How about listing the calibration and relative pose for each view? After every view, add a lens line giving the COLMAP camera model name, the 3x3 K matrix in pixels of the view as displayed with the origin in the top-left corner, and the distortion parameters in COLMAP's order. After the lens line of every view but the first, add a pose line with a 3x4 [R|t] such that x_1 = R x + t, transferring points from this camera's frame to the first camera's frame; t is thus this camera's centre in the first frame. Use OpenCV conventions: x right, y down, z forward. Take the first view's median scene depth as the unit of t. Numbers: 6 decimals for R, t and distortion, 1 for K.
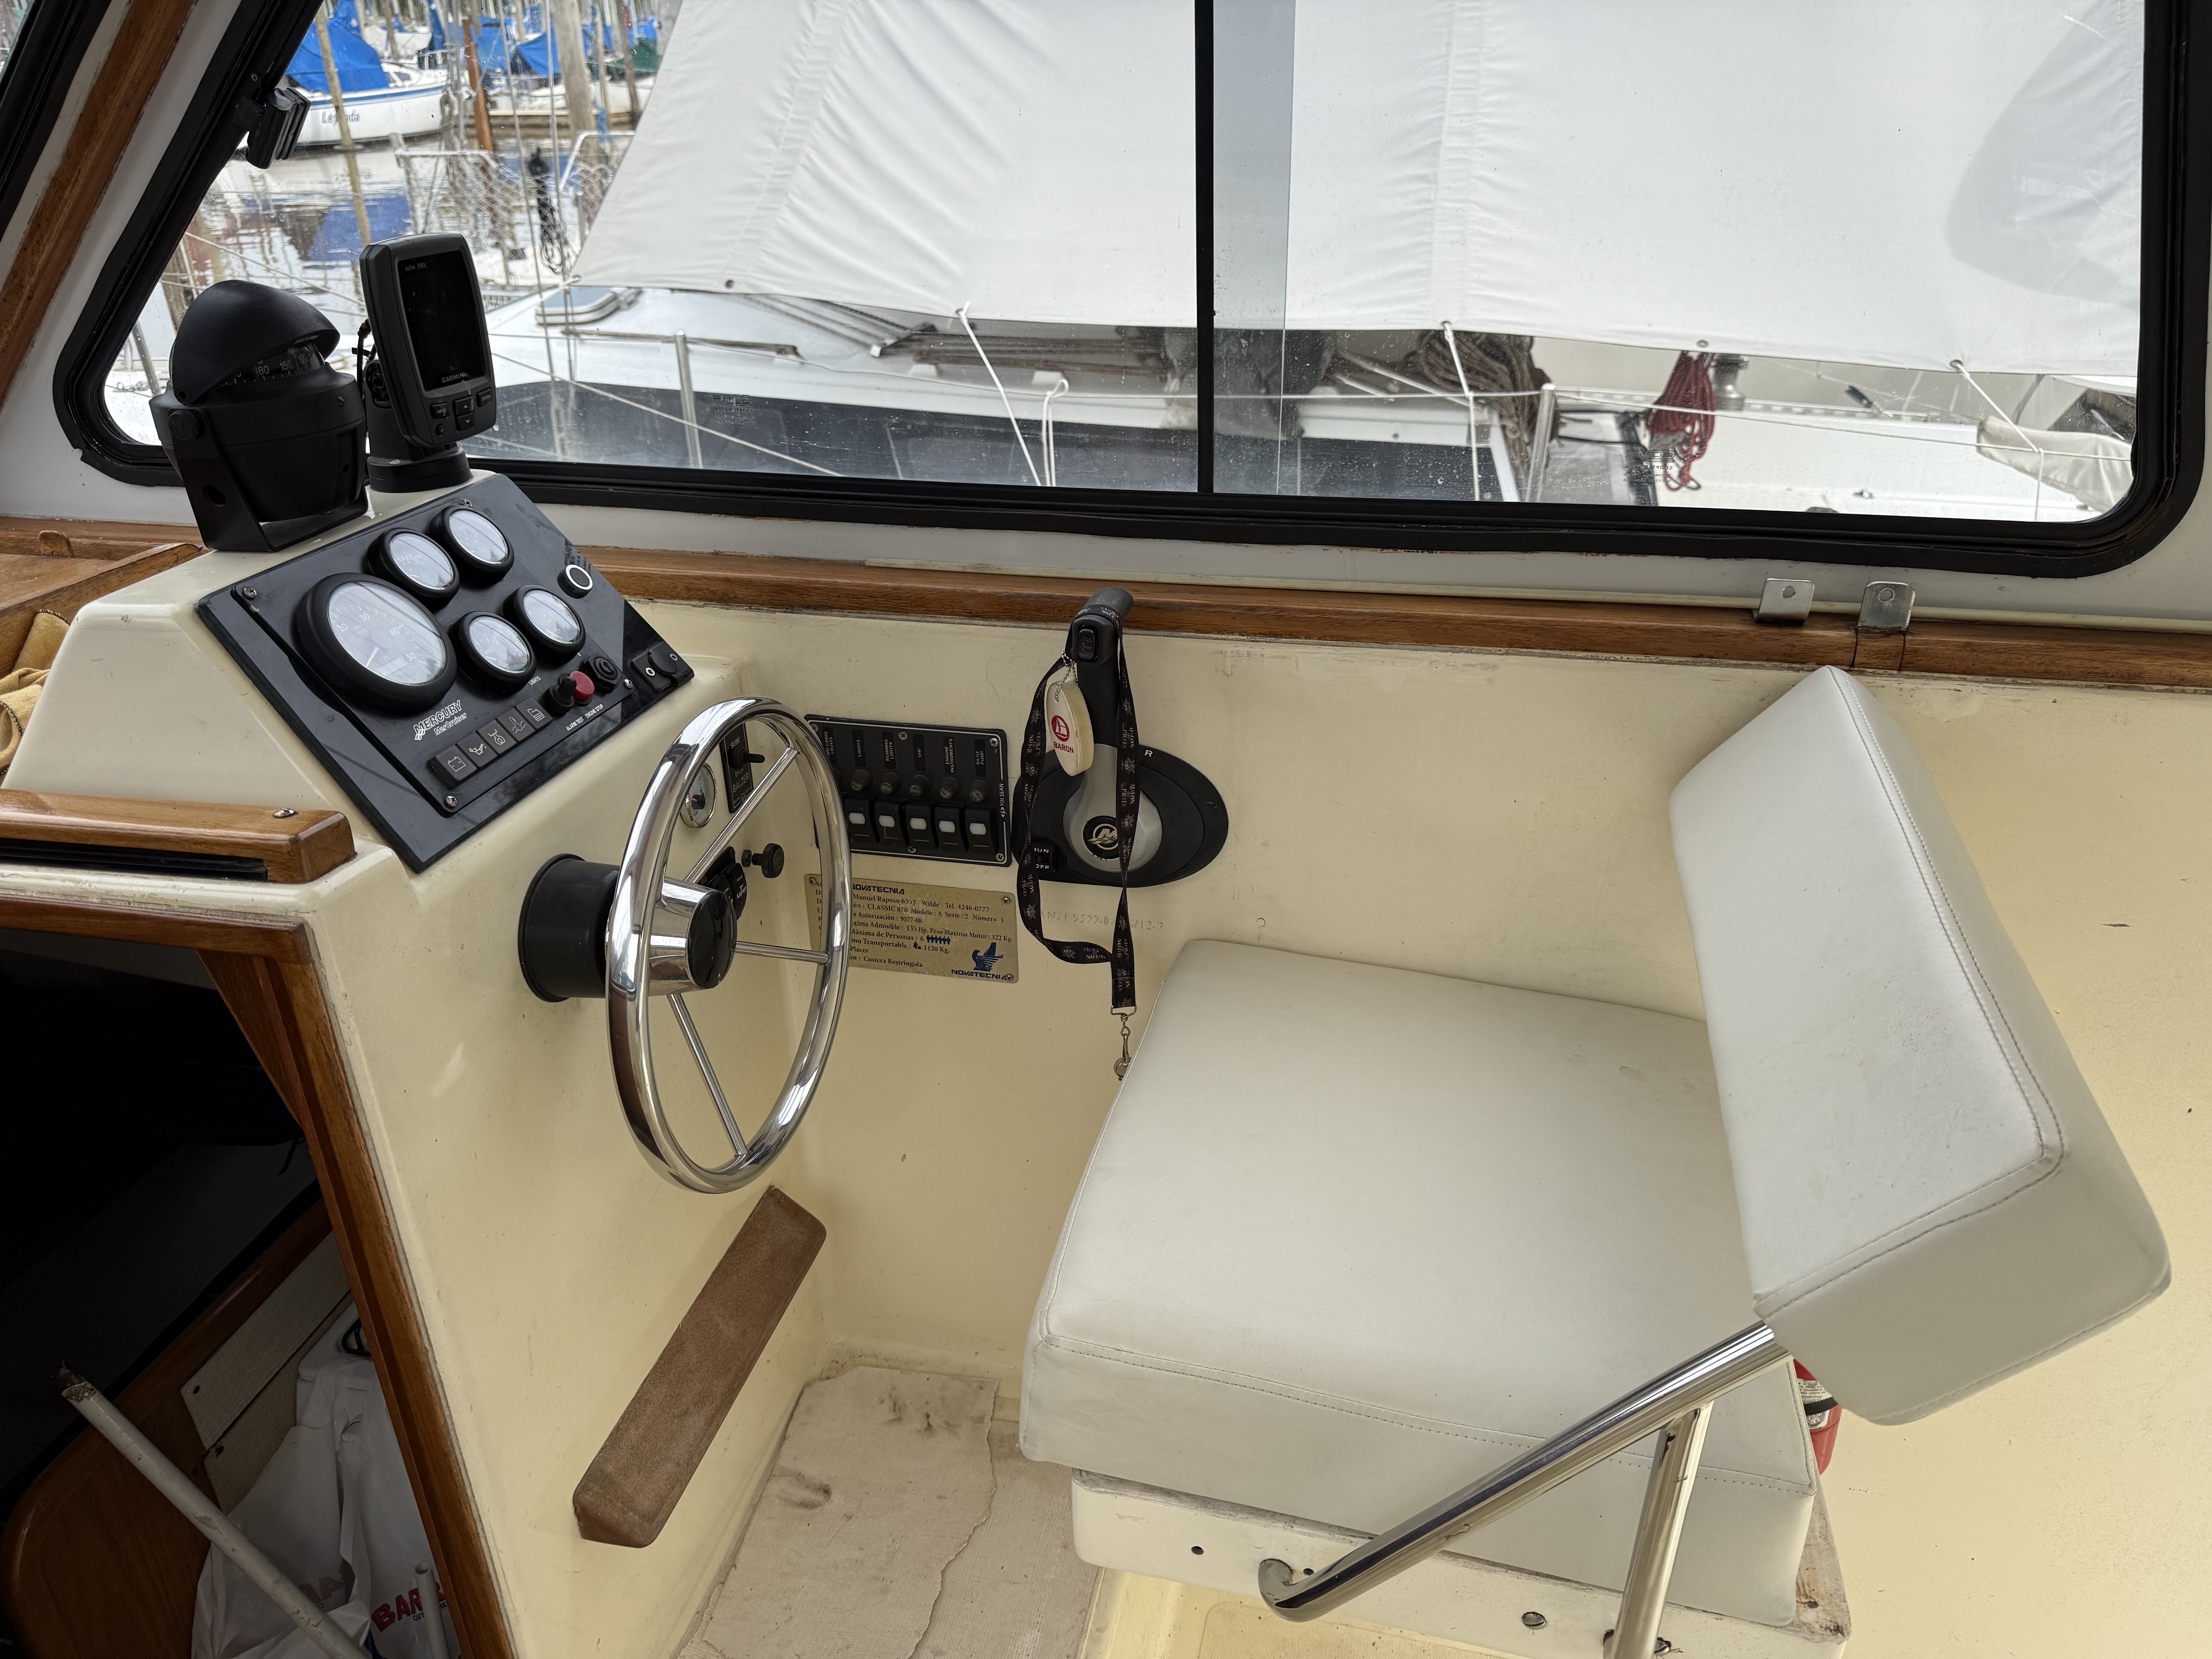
lens RADIAL K [[1617.4, 0, 1105.4], [0, 1617.4, 848.2], [0, 0, 1]] dist [0.034768, -0.044759]
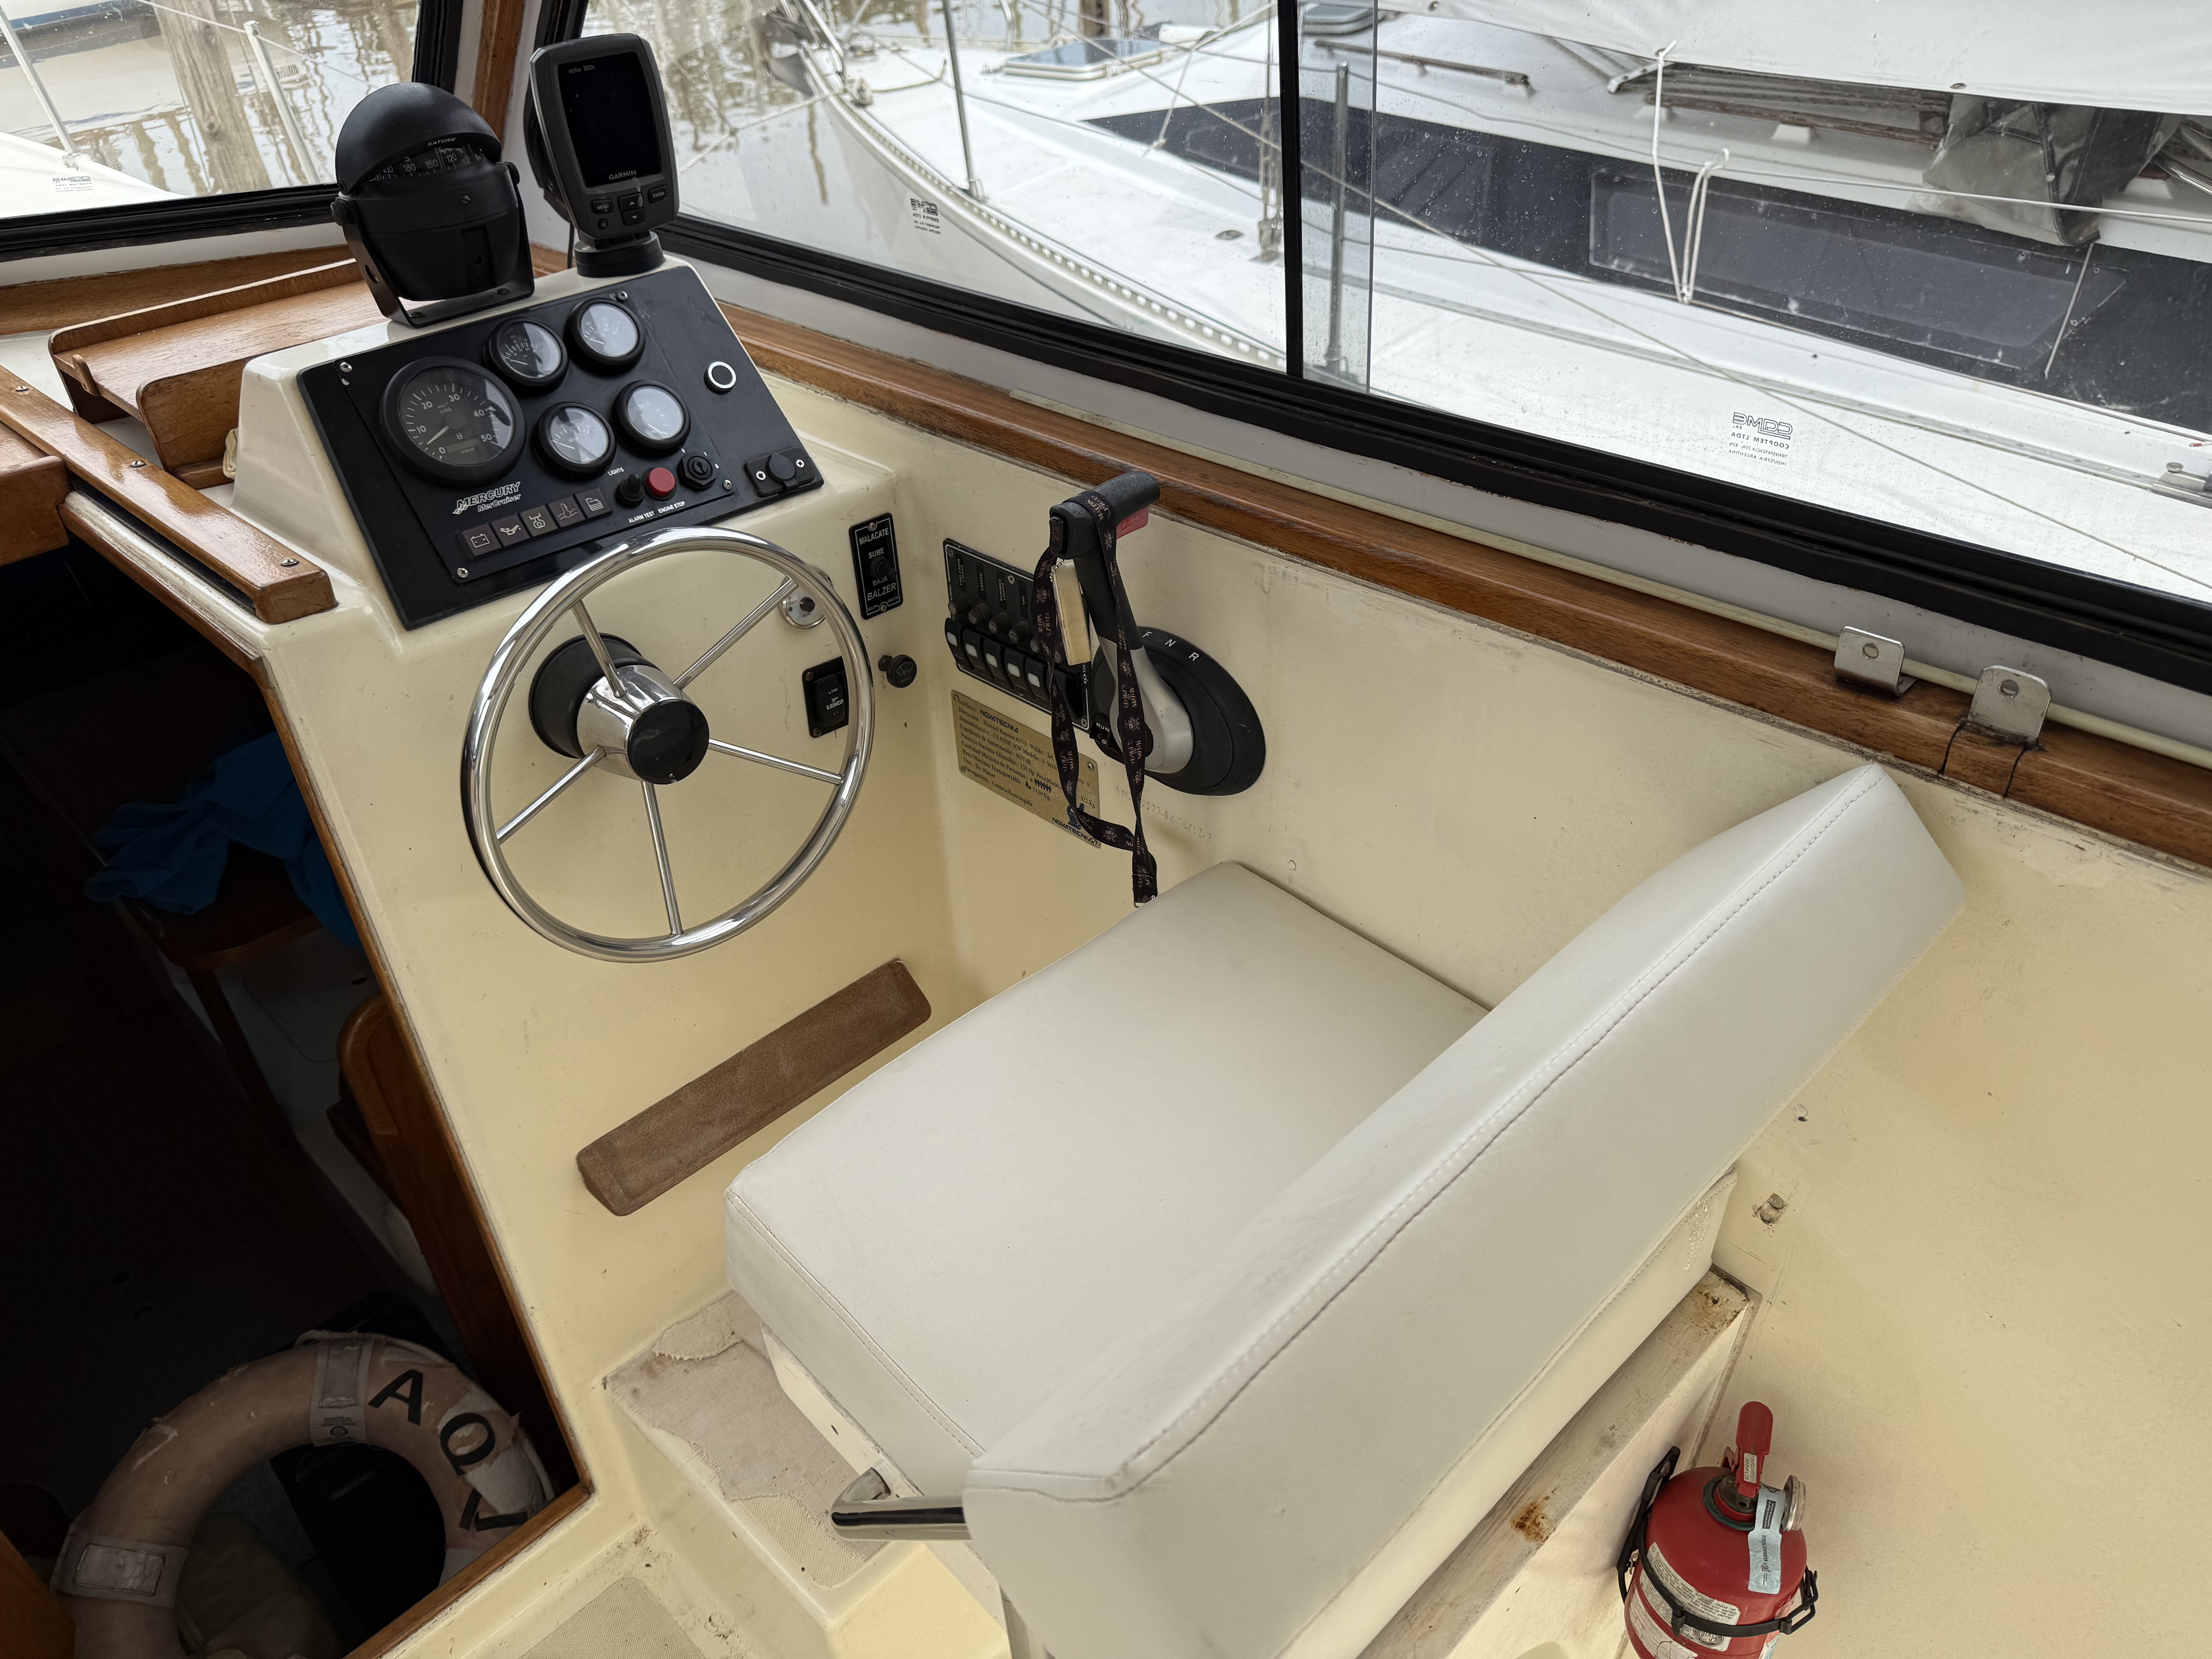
lens RADIAL K [[1617.4, 0, 1096.8], [0, 1617.4, 847.7], [0, 0, 1]] dist [0.034768, -0.044759]
pose [[0.832825, 0.287508, -0.473014, 0.485799], [-0.201088, 0.953293, 0.225381, -0.162928], [0.515720, -0.092585, 0.851740, 0.188999]]
